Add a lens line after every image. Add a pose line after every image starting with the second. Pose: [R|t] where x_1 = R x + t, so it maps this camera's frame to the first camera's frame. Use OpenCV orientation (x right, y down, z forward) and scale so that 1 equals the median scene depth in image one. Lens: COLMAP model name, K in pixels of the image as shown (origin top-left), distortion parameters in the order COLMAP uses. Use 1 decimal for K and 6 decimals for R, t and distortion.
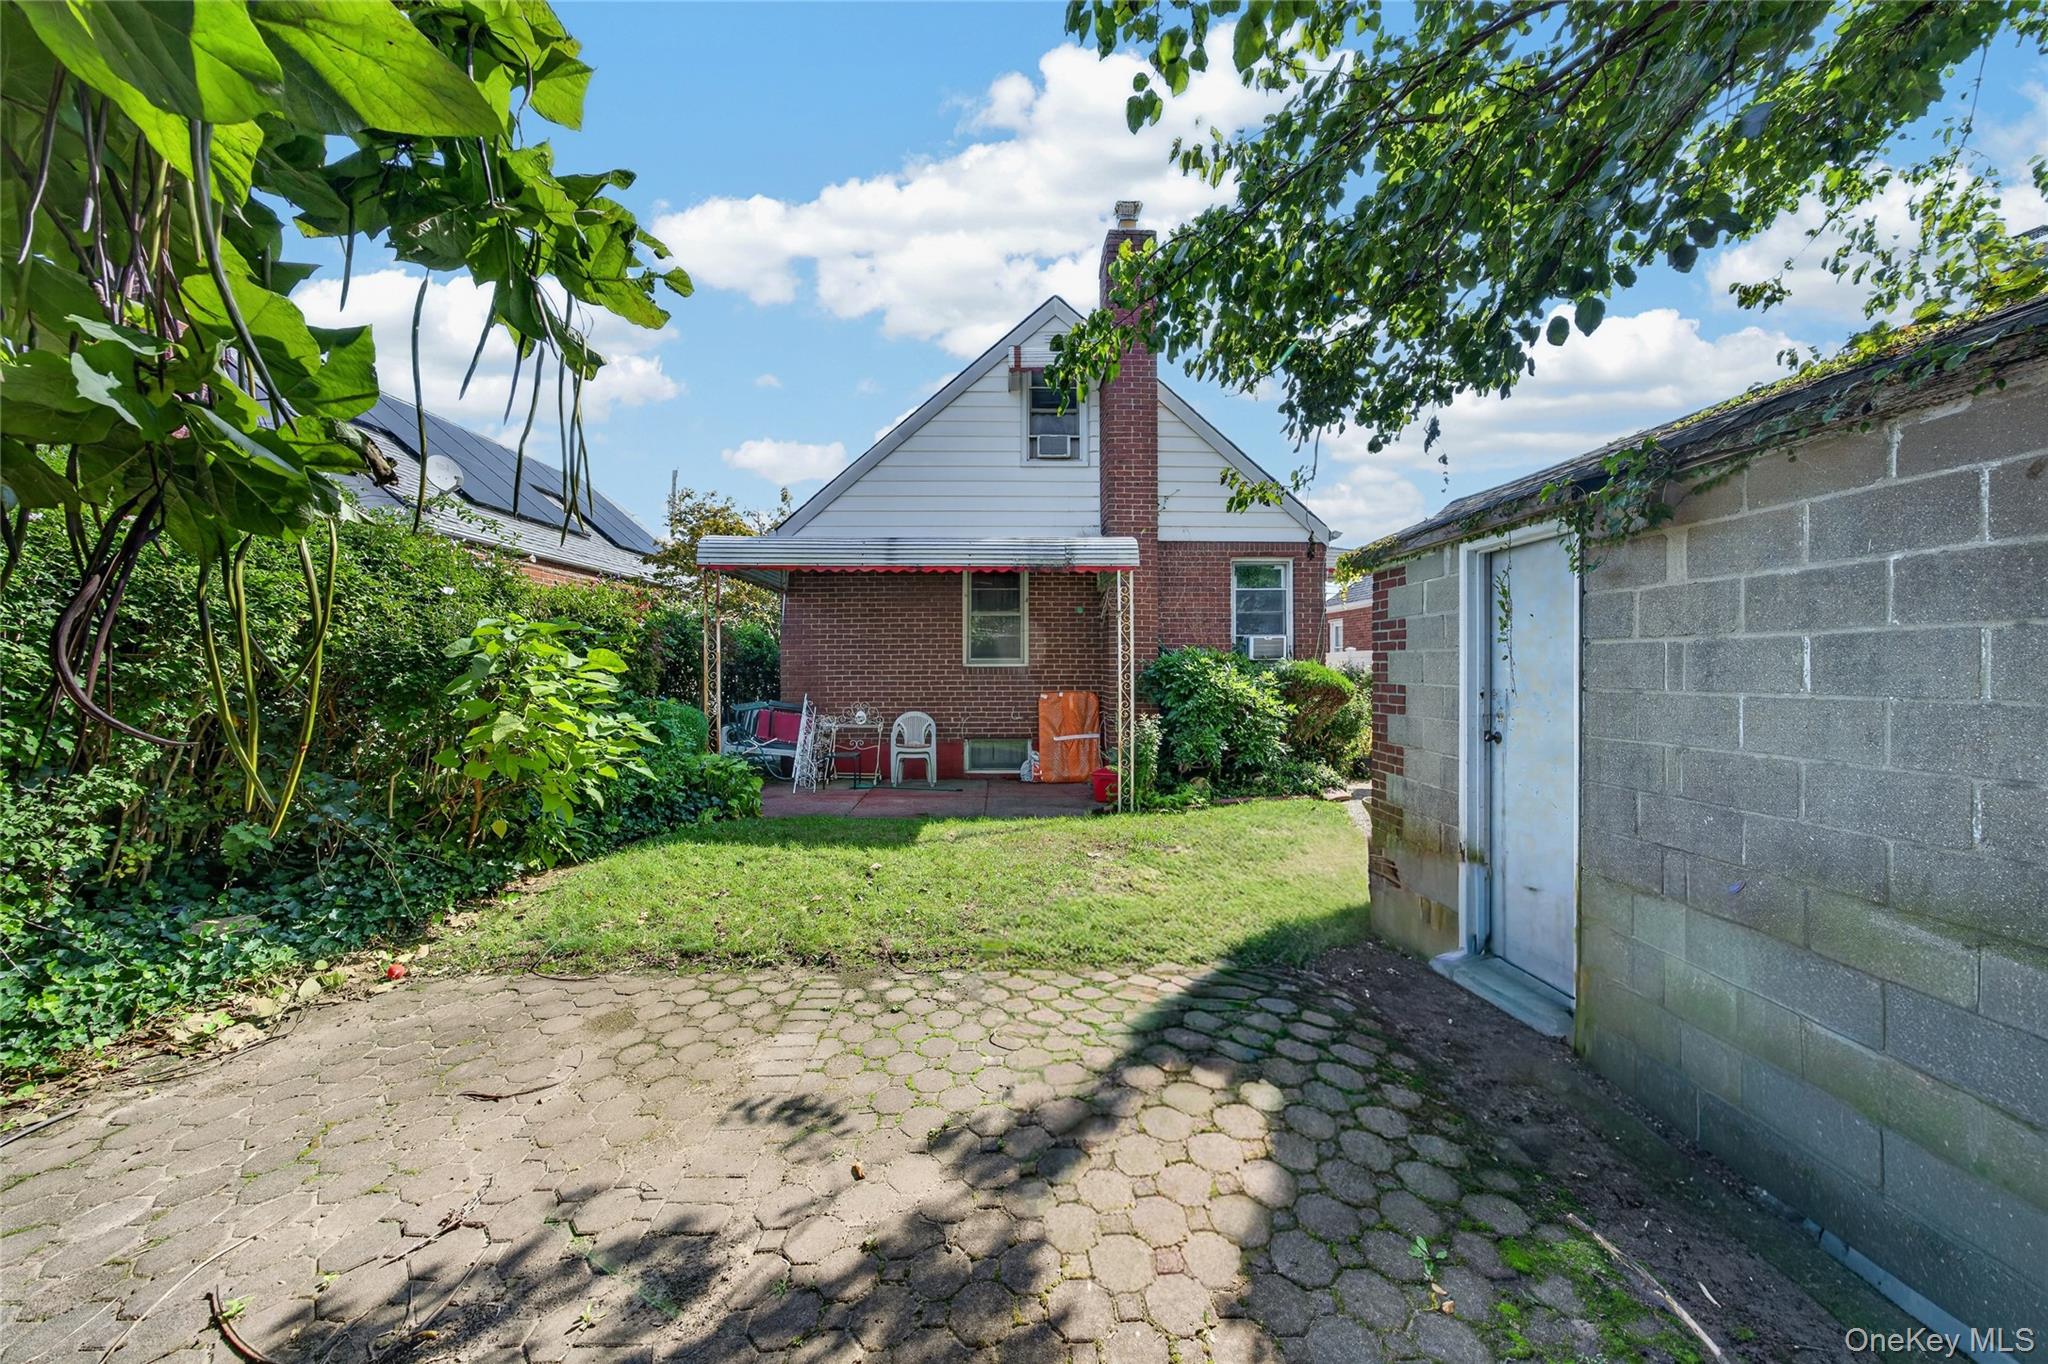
lens RADIAL K [[706.6, 0, 1017.6], [0, 706.6, 681.1], [0, 0, 1]] dist [-0.009875, 0.005038]
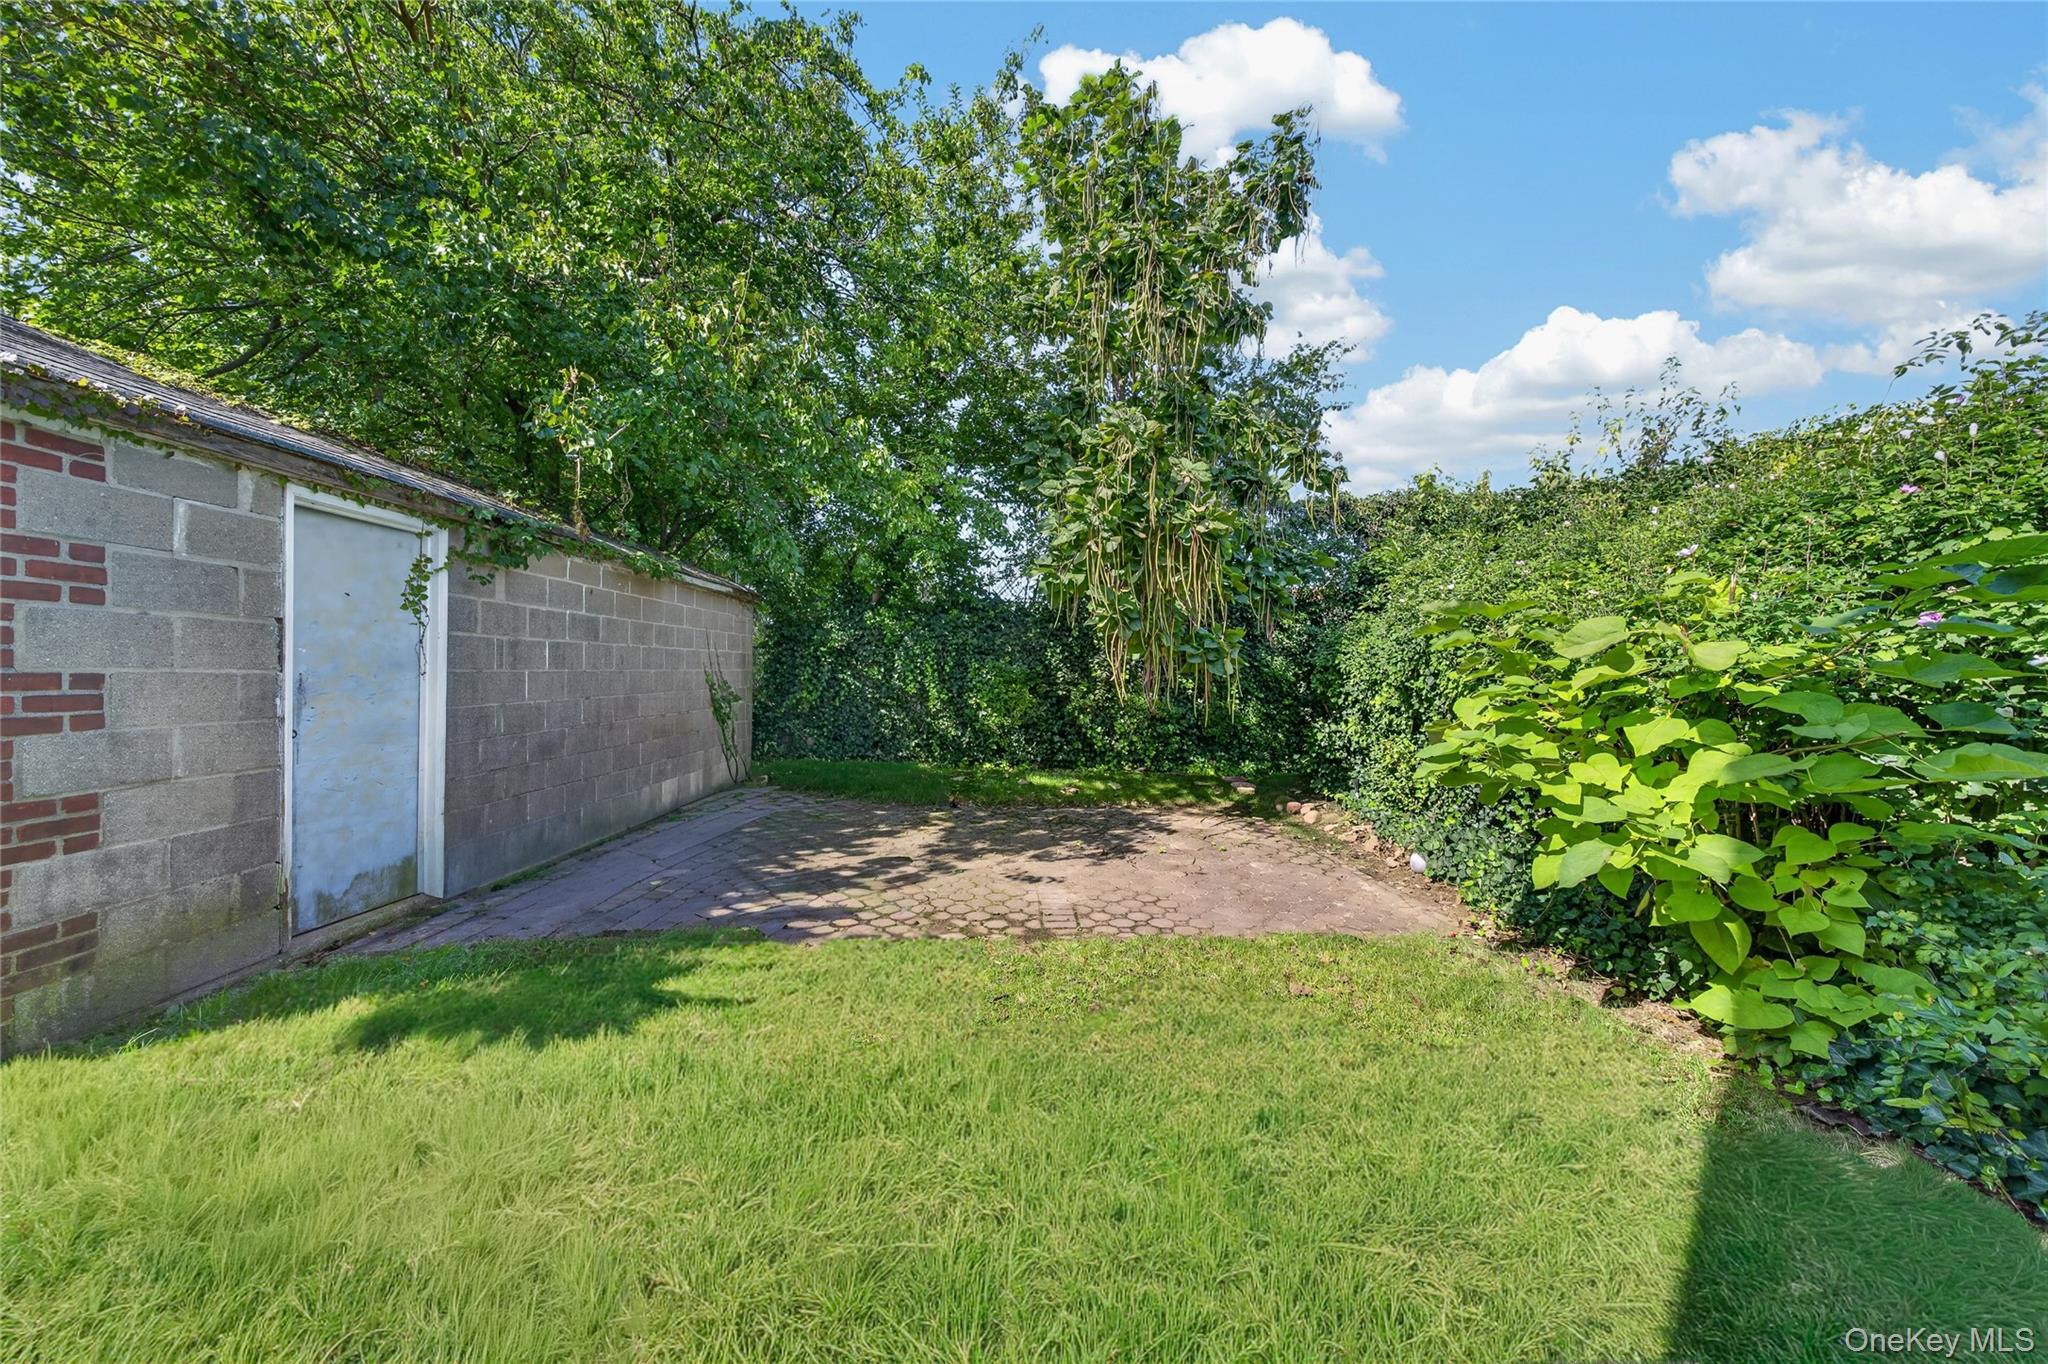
lens RADIAL K [[706.6, 0, 1017.6], [0, 706.6, 681.1], [0, 0, 1]] dist [-0.009875, 0.005038]
pose [[-0.999905, -0.011829, 0.007017, -0.241069], [-0.011722, 0.999818, 0.015074, 0.003565], [-0.007194, 0.014990, -0.999862, 2.579098]]
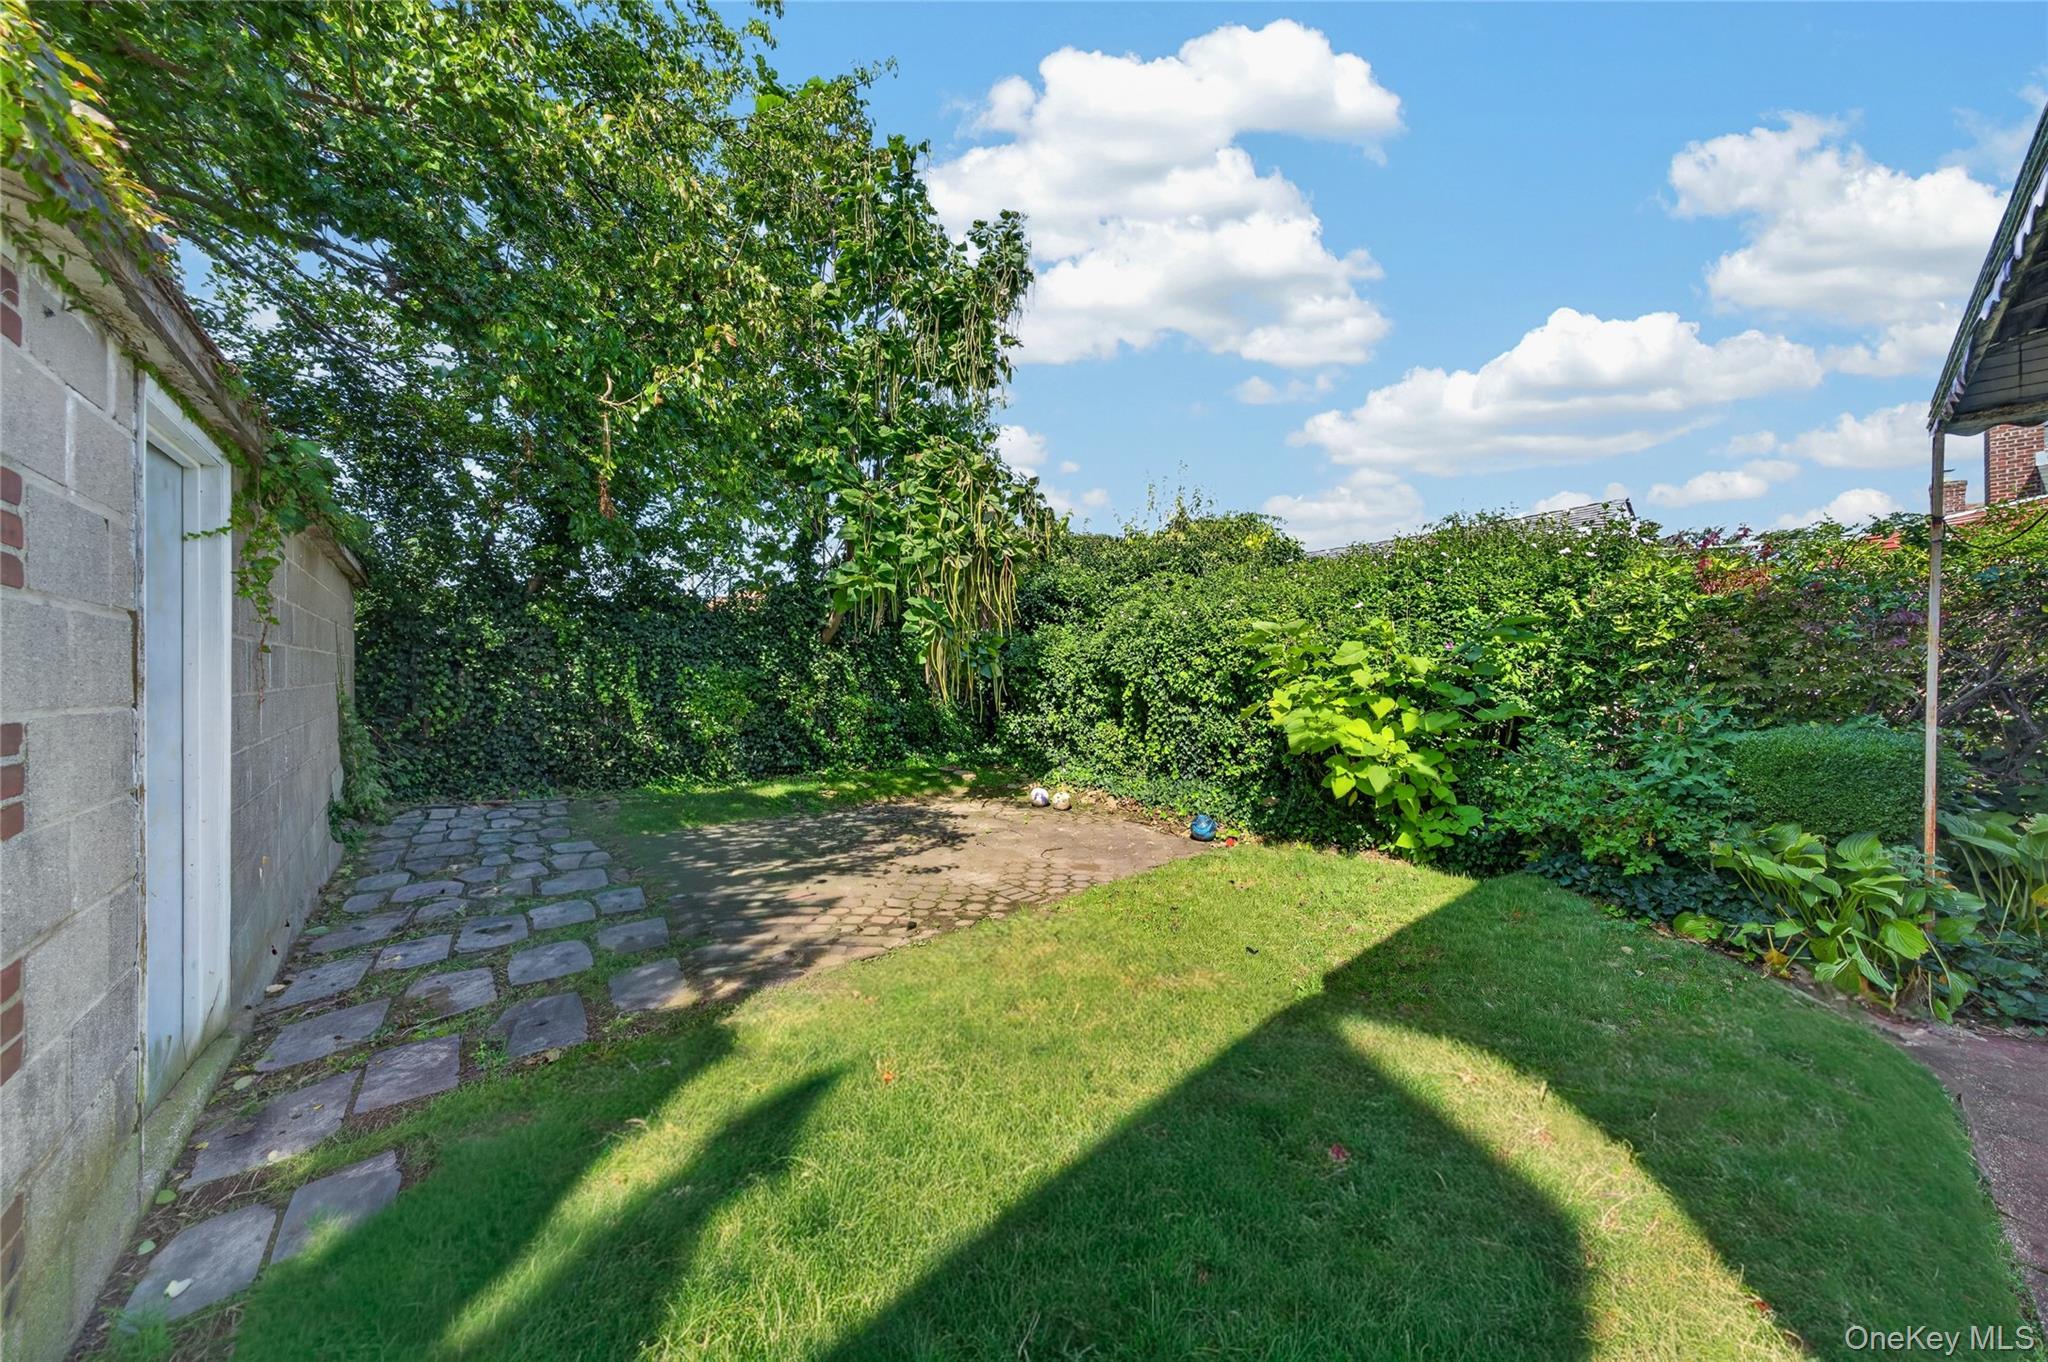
lens RADIAL K [[706.6, 0, 1017.6], [0, 706.6, 680.1], [0, 0, 1]] dist [-0.009875, 0.005038]
pose [[-0.783950, 0.009271, -0.620755, 0.707409], [0.002133, 0.999923, 0.012239, -0.009530], [0.620820, 0.008271, -0.783909, 2.452995]]
